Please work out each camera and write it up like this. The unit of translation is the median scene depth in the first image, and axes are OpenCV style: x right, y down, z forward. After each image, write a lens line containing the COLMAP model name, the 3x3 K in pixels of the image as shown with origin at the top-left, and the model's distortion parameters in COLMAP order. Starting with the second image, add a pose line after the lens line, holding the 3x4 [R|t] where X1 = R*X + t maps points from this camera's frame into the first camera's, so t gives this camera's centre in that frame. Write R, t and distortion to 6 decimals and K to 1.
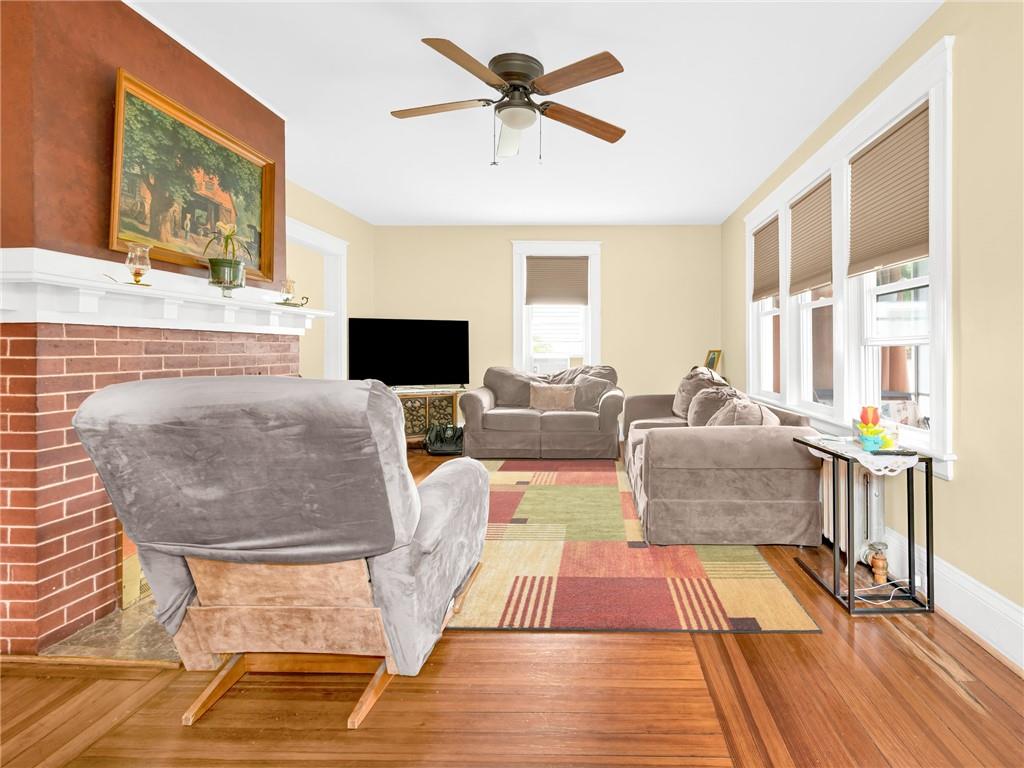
lens RADIAL K [[520.4, 0, 590.8], [0, 520.4, 345.1], [0, 0, 1]] dist [0.014124, -0.001349]
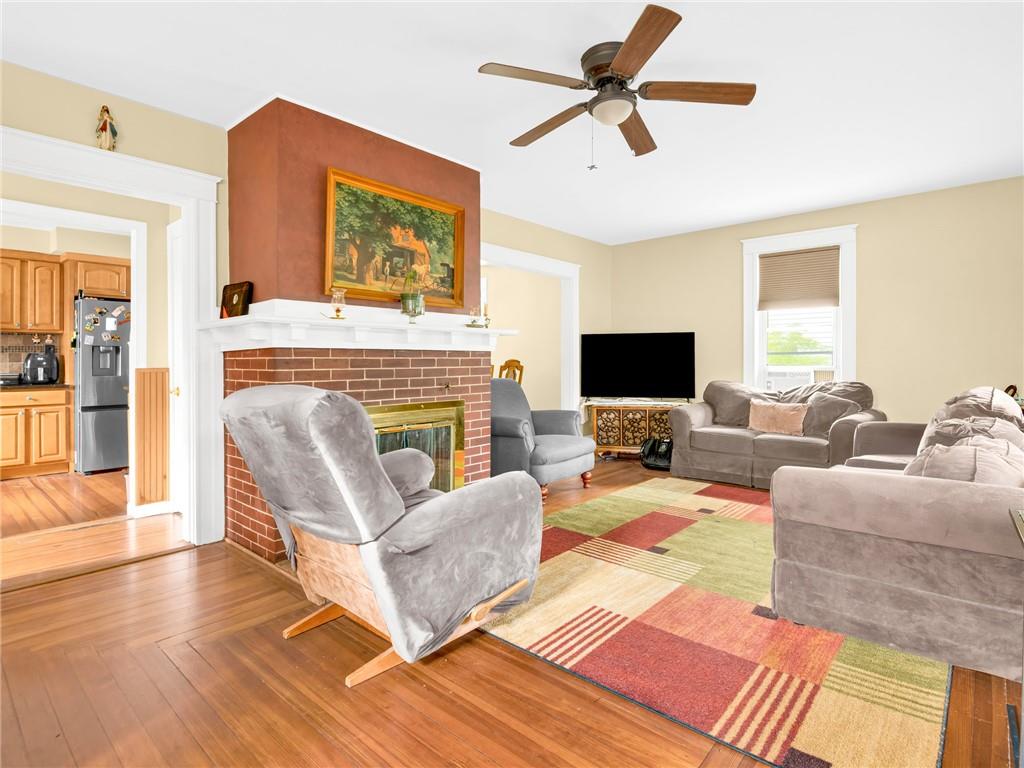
lens RADIAL K [[524.4, 0, 556.7], [0, 524.4, 362.4], [0, 0, 1]] dist [0.005131, -0.012615]
pose [[0.781162, -0.003839, -0.624317, 0.342614], [0.010443, 0.999922, 0.006918, -0.000603], [0.624241, -0.011923, 0.781141, 0.198272]]
